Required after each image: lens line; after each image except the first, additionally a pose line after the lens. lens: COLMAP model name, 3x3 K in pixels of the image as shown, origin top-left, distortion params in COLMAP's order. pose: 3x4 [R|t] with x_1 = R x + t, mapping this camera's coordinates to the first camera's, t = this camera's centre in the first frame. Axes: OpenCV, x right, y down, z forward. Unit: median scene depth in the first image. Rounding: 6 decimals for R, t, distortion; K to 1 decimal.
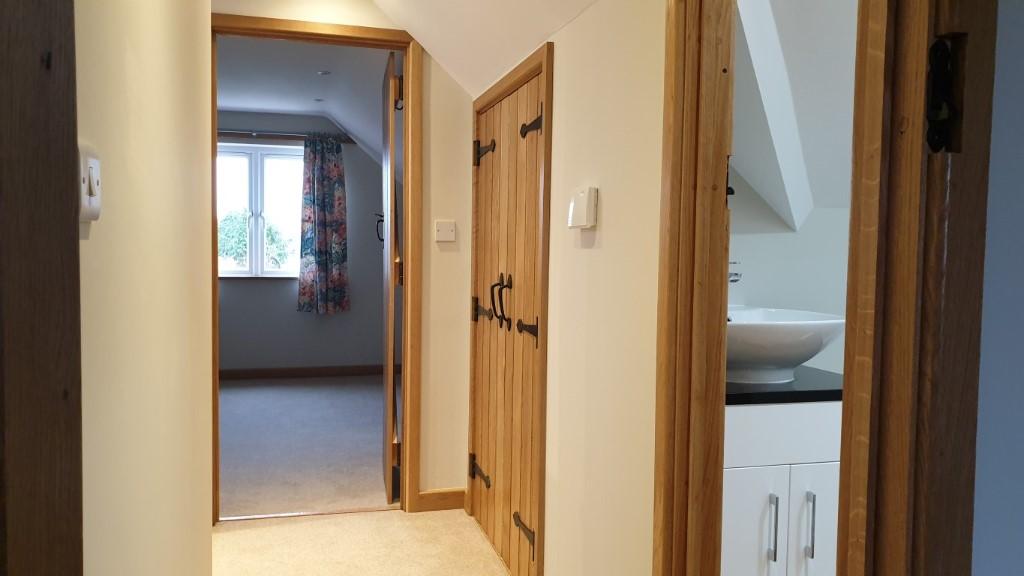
lens RADIAL K [[807.1, 0, 510.9], [0, 807.1, 293.0], [0, 0, 1]] dist [0.119219, -0.142874]
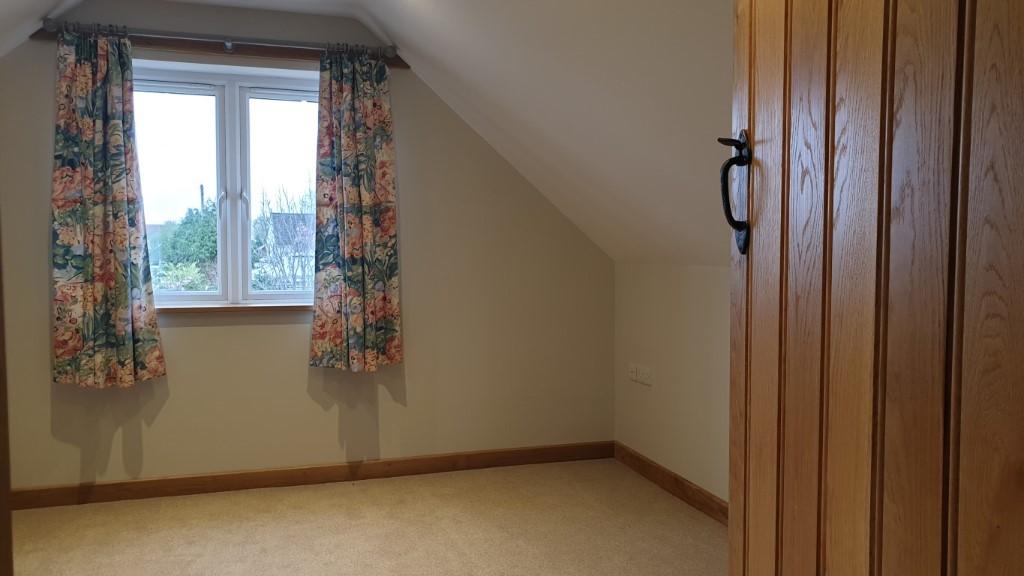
lens RADIAL K [[807.1, 0, 510.9], [0, 807.1, 293.0], [0, 0, 1]] dist [0.119219, -0.142874]
pose [[0.999097, -0.014311, 0.039998, -0.147331], [0.014381, 0.999896, -0.001458, -0.025478], [-0.039973, 0.002032, 0.999199, 0.438632]]
